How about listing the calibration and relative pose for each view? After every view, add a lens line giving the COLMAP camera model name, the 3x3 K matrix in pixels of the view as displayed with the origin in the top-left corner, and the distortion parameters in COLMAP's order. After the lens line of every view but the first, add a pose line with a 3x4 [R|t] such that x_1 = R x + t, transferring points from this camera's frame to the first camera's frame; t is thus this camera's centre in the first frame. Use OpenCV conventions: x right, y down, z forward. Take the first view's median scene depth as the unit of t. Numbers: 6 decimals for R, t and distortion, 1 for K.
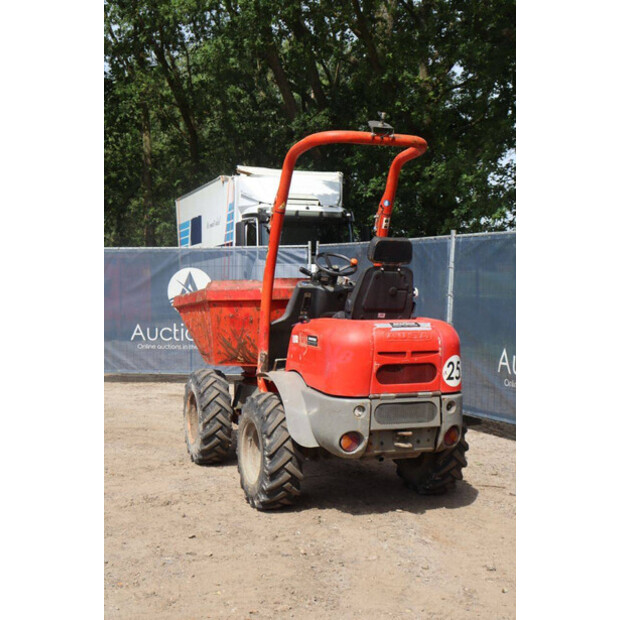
lens RADIAL K [[948.1, 0, 310.0], [0, 948.1, 310.0], [0, 0, 1]] dist [0.076598, 0.056974]
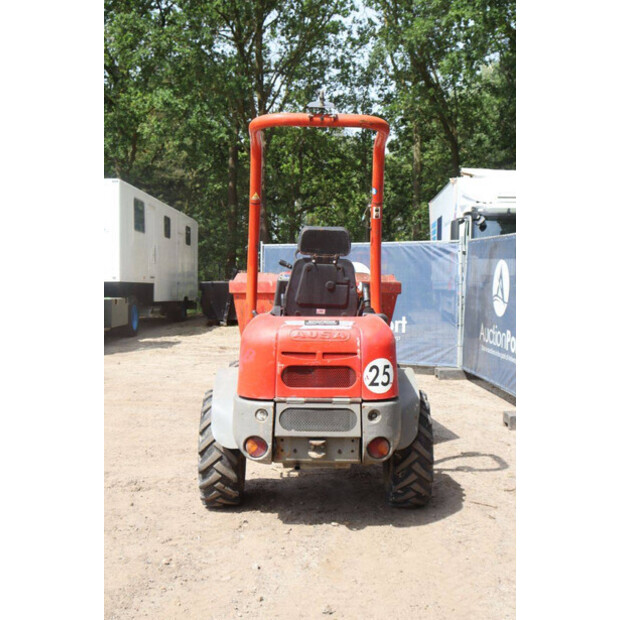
lens RADIAL K [[816.7, 0, 310.0], [0, 816.7, 310.0], [0, 0, 1]] dist [0.012376, 0.018713]
pose [[0.932725, 0.021780, -0.359931, 0.364952], [-0.017537, 0.999733, 0.015052, -0.007896], [0.360163, -0.007728, 0.932857, 0.264941]]
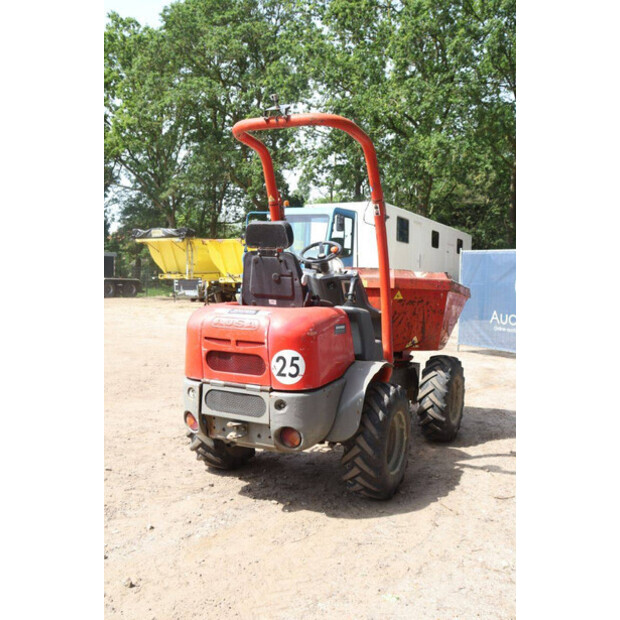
lens RADIAL K [[612.7, 0, 310.0], [0, 612.7, 310.0], [0, 0, 1]] dist [-0.089858, 0.008869]
pose [[0.663754, 0.061054, -0.745455, 0.592849], [-0.048017, 0.998085, 0.038990, -0.013027], [0.746408, 0.009915, 0.665415, 0.632944]]
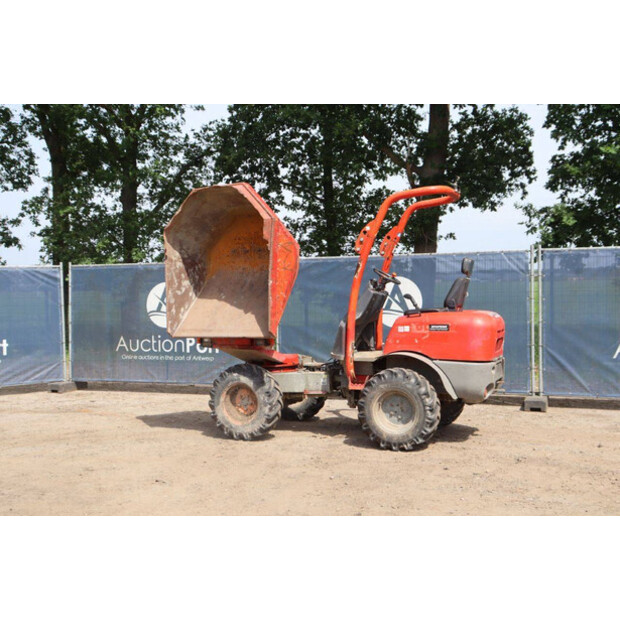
lens RADIAL K [[775.9, 0, 310.0], [0, 775.9, 310.0], [0, 0, 1]] dist [0.000137, 0.087159]
pose [[0.697663, -0.031041, 0.715753, -1.017450], [0.045084, 0.998983, -0.000621, -0.003525], [-0.715006, 0.032702, 0.698353, 0.313361]]
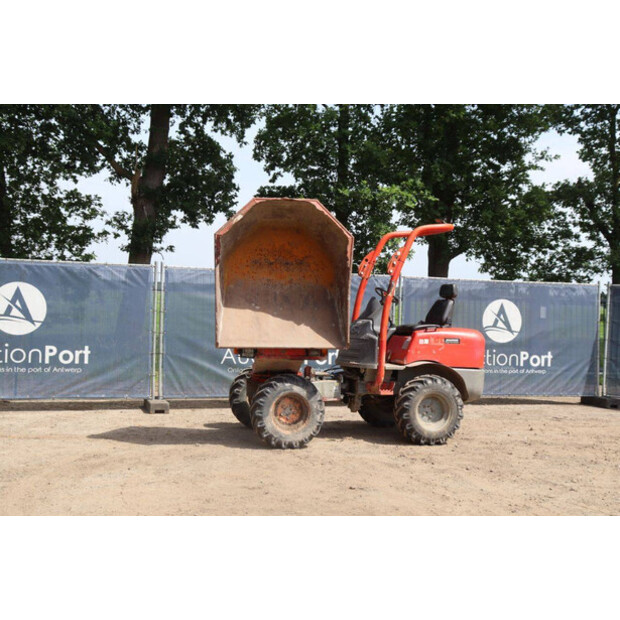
lens RADIAL K [[765.5, 0, 310.0], [0, 765.5, 310.0], [0, 0, 1]] dist [-0.006847, 0.011273]
pose [[0.072212, -0.007380, 0.997362, -1.481846], [0.005703, 0.999959, 0.006986, -0.038409], [-0.997373, 0.005184, 0.072251, 1.191906]]
